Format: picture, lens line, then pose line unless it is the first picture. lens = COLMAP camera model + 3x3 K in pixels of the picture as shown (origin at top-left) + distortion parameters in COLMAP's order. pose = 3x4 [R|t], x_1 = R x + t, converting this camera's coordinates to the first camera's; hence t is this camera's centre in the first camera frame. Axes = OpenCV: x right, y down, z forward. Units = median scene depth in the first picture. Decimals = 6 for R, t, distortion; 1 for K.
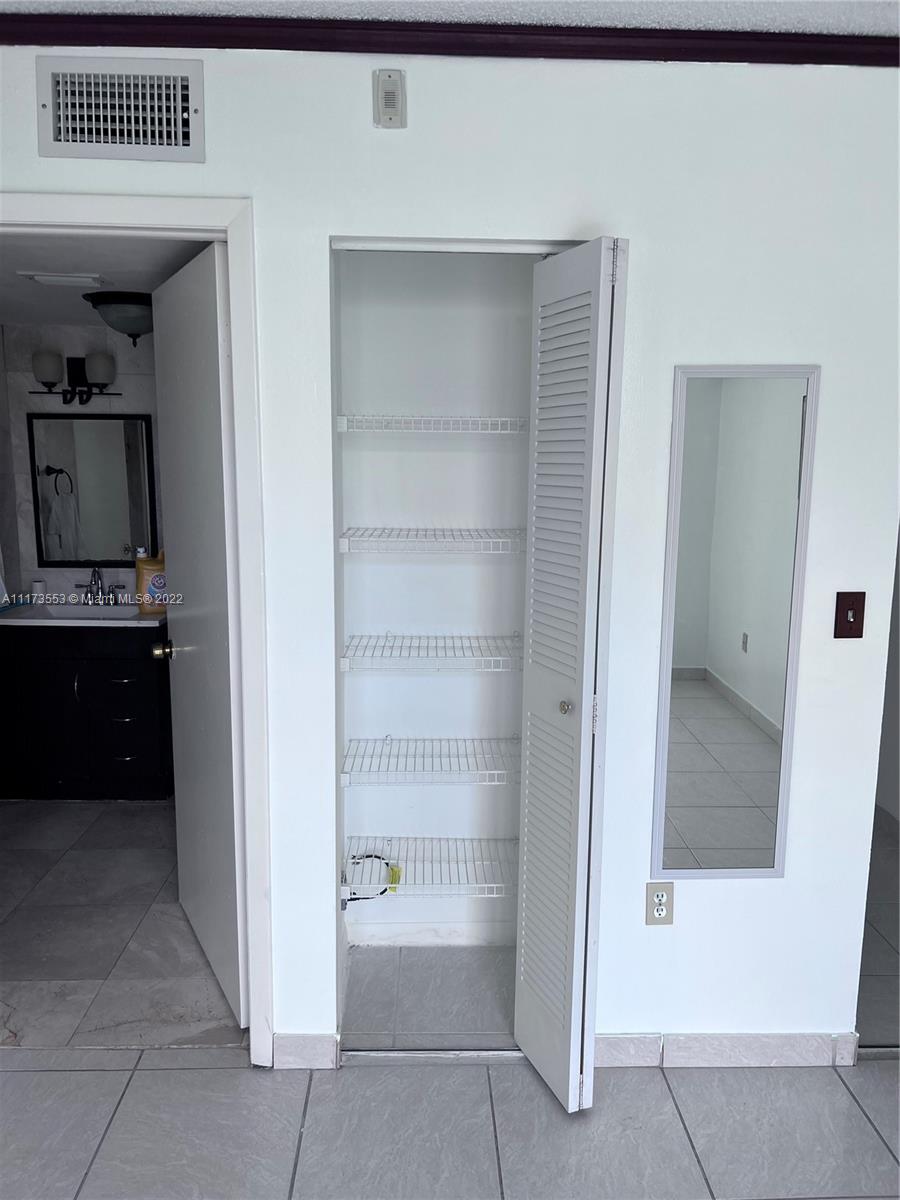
lens RADIAL K [[904.3, 0, 450.6], [0, 904.3, 593.8], [0, 0, 1]] dist [0.026687, -0.038498]
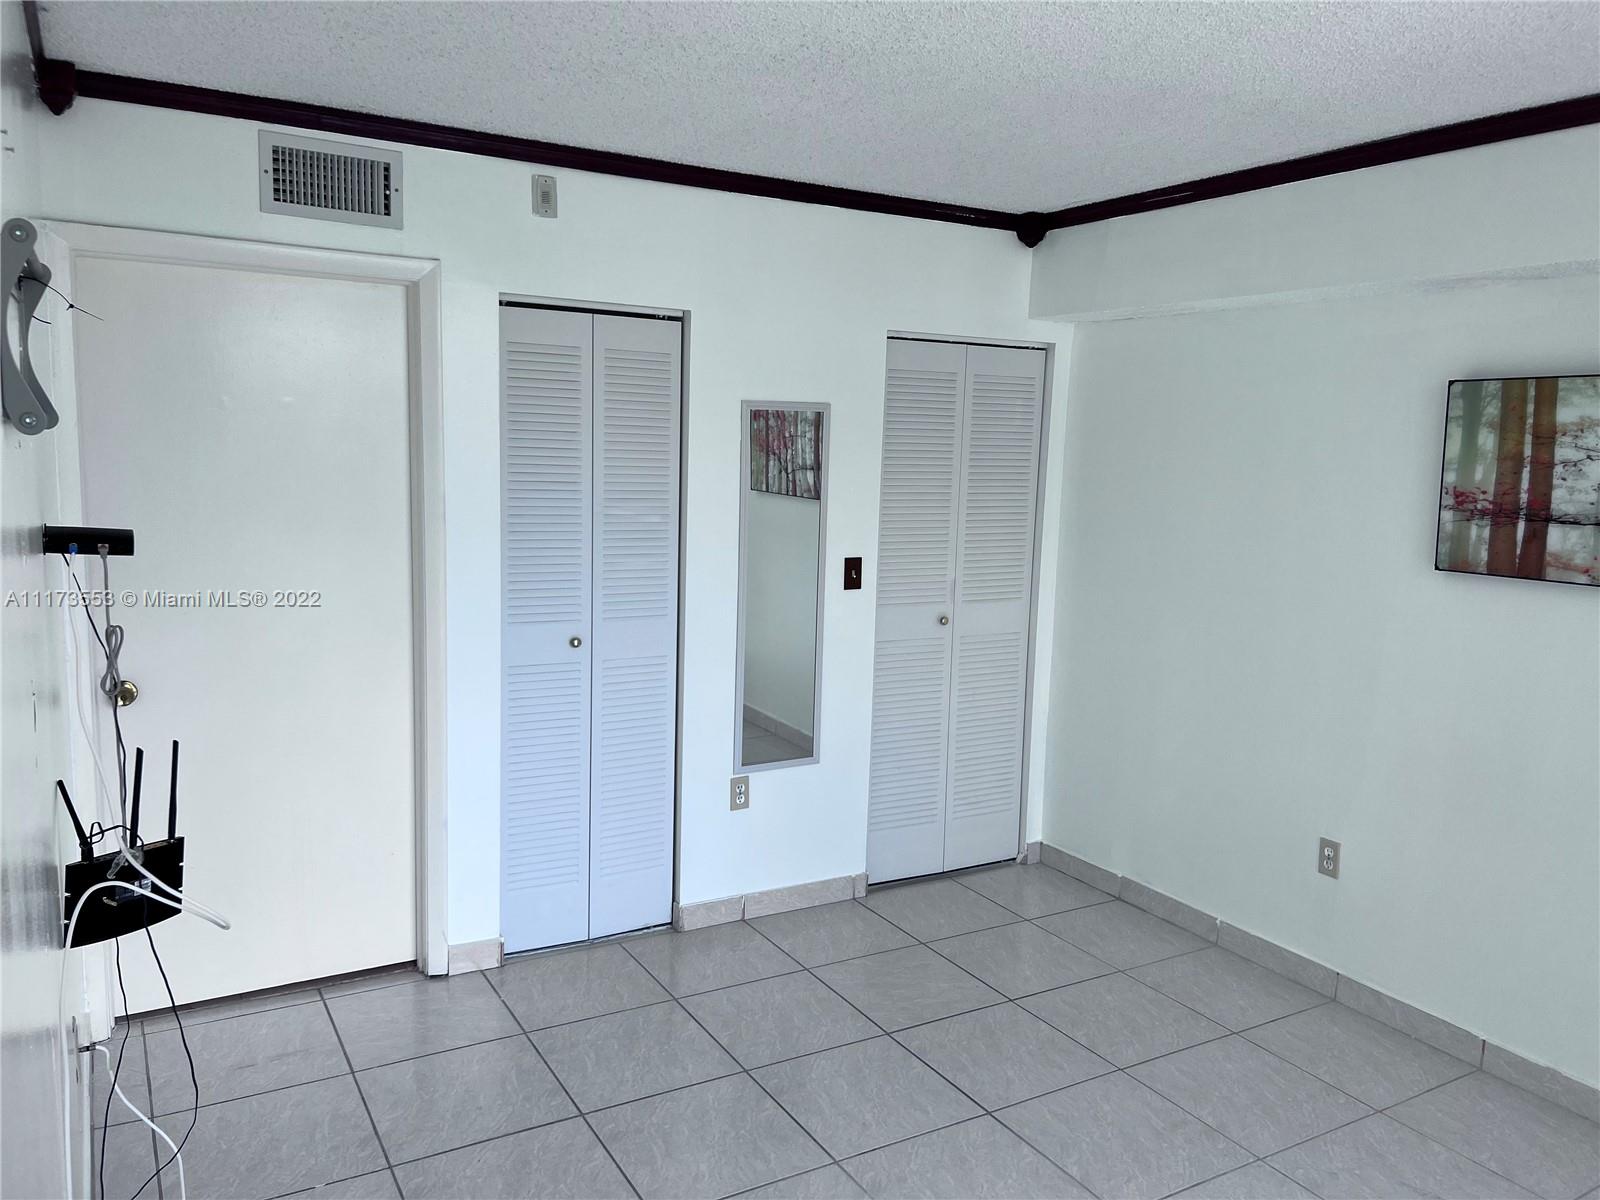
lens RADIAL K [[1205.8, 0, 800.0], [0, 1205.8, 597.6], [0, 0, 1]] dist [0.026687, -0.038498]
pose [[0.881190, -0.044888, 0.470627, -0.597067], [0.053816, 0.998536, -0.005524, 0.074616], [-0.469690, 0.030195, 0.882315, -0.725948]]
